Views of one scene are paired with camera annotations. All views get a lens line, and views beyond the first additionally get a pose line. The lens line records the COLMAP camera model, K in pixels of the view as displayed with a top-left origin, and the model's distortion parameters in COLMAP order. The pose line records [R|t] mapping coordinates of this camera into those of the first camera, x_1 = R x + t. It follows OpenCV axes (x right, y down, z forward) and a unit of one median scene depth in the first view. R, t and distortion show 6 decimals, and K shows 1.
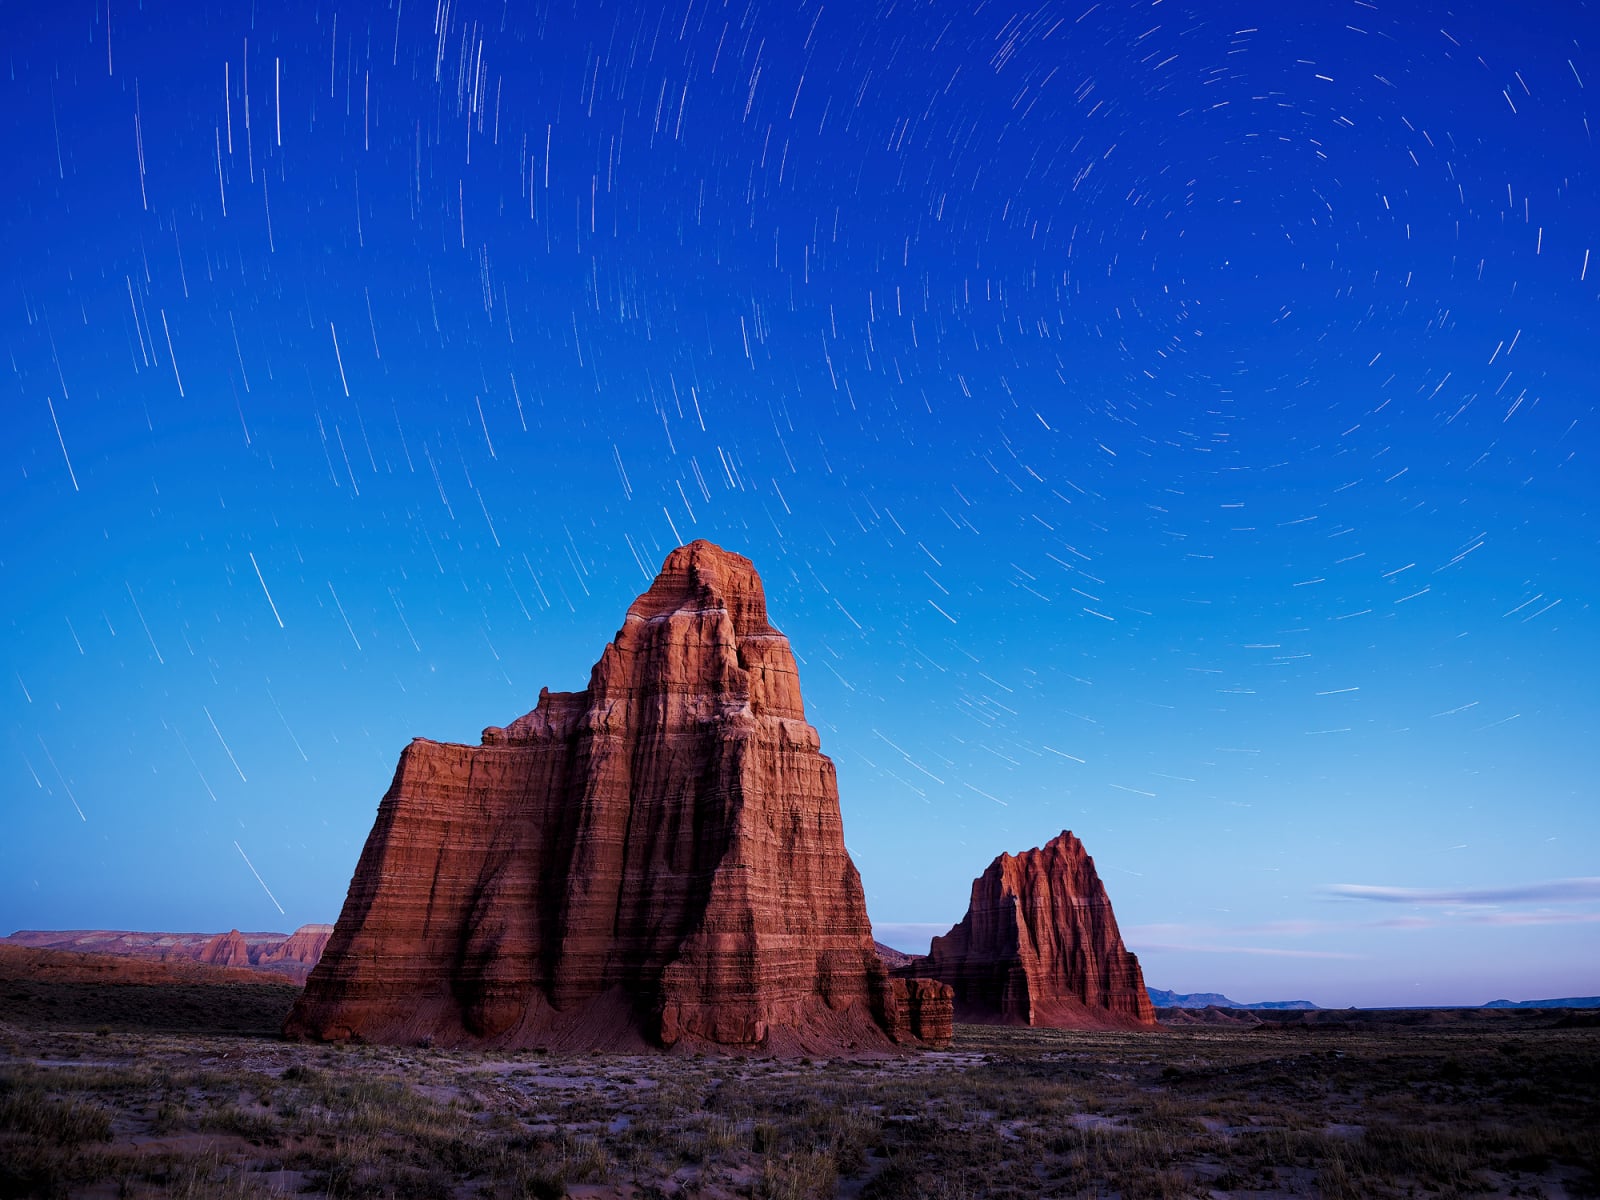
lens RADIAL K [[959.9, 0, 800.0], [0, 959.9, 600.0], [0, 0, 1]] dist [0.029191, -0.071528]
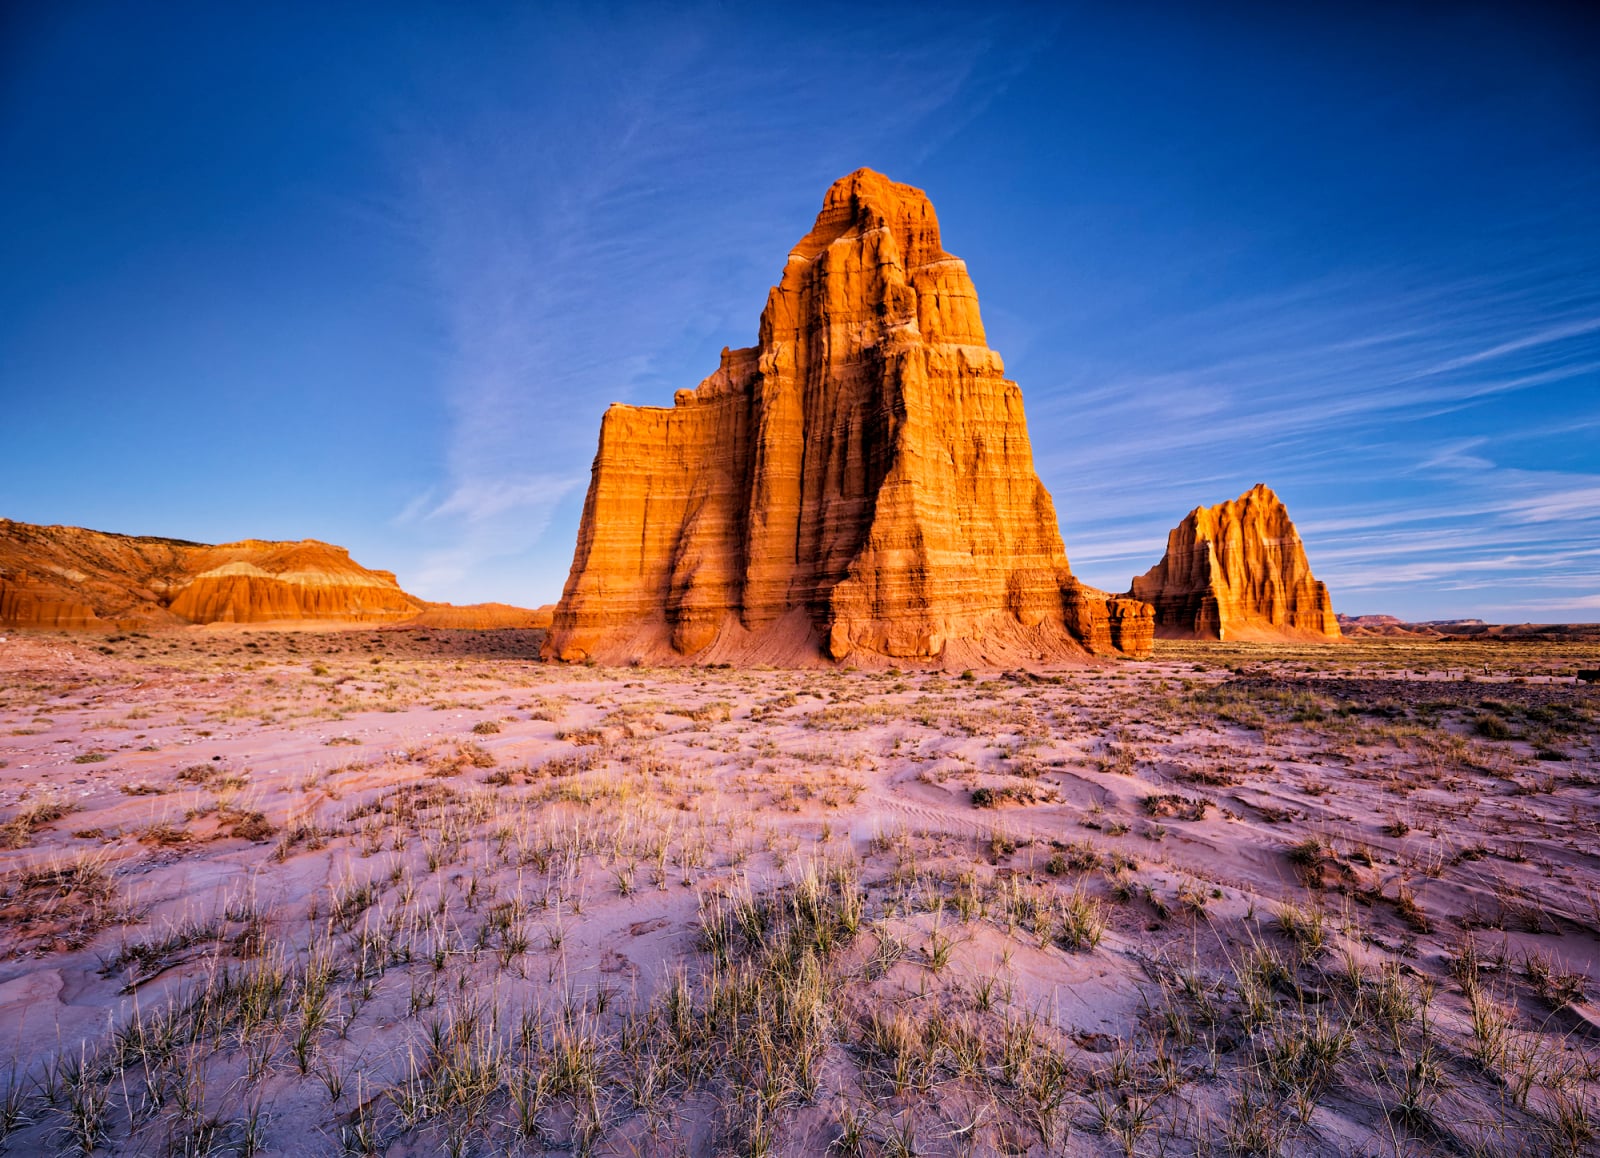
lens RADIAL K [[715.5, 0, 800.0], [0, 715.5, 579.0], [0, 0, 1]] dist [0.001156, -0.000019]
pose [[0.952454, -0.046126, -0.301172, 0.036752], [0.139106, 0.945271, 0.295149, 0.123428], [0.271075, -0.323010, 0.906743, 0.265983]]
